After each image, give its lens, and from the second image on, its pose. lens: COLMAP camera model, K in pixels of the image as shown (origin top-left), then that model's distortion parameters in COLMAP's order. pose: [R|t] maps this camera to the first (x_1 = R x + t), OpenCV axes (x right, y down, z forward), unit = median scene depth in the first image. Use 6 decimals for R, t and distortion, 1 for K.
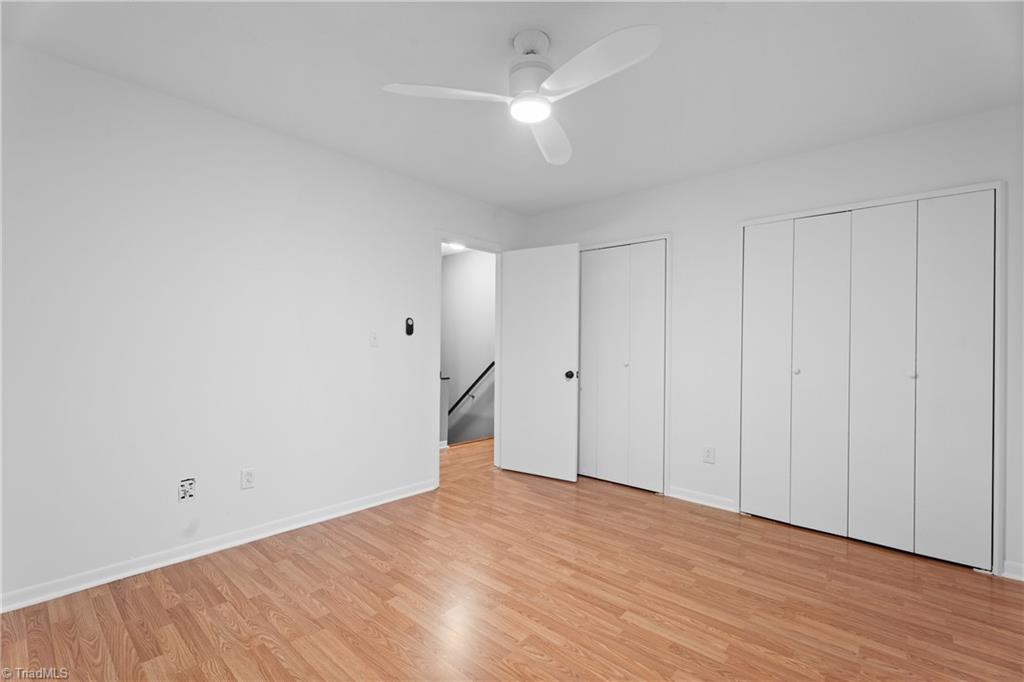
lens RADIAL K [[456.8, 0, 509.3], [0, 456.8, 342.0], [0, 0, 1]] dist [-0.002349, -0.000211]
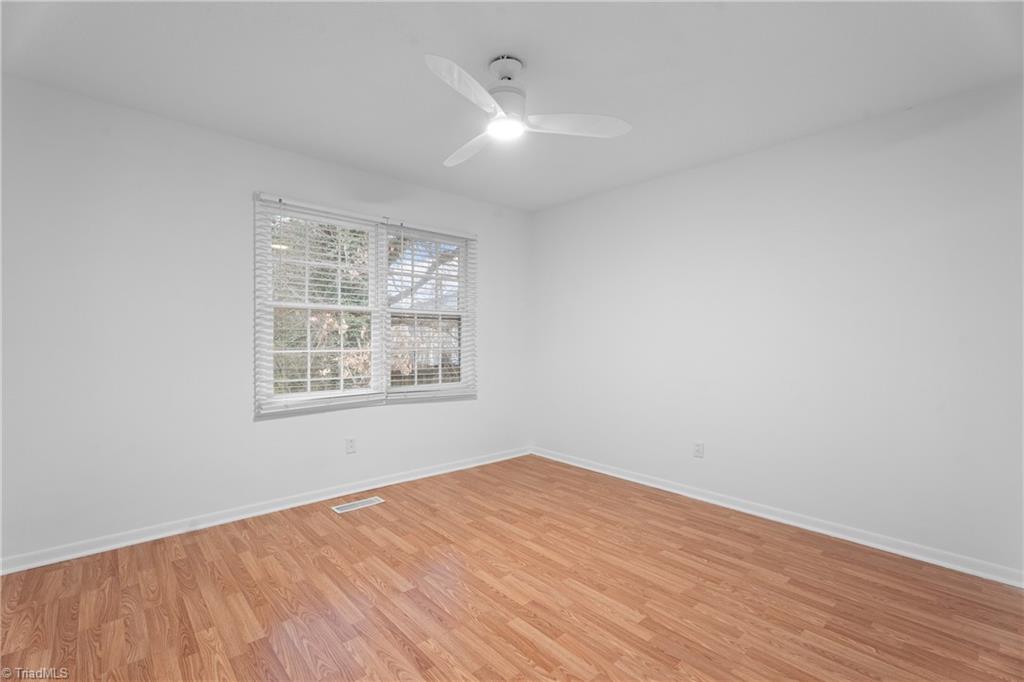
lens RADIAL K [[456.8, 0, 509.3], [0, 456.8, 342.0], [0, 0, 1]] dist [-0.002349, -0.000211]
pose [[-0.994792, -0.017576, 0.100397, -0.077770], [-0.018158, 0.999823, -0.004887, 0.016764], [-0.100293, -0.006685, -0.994935, 1.978916]]
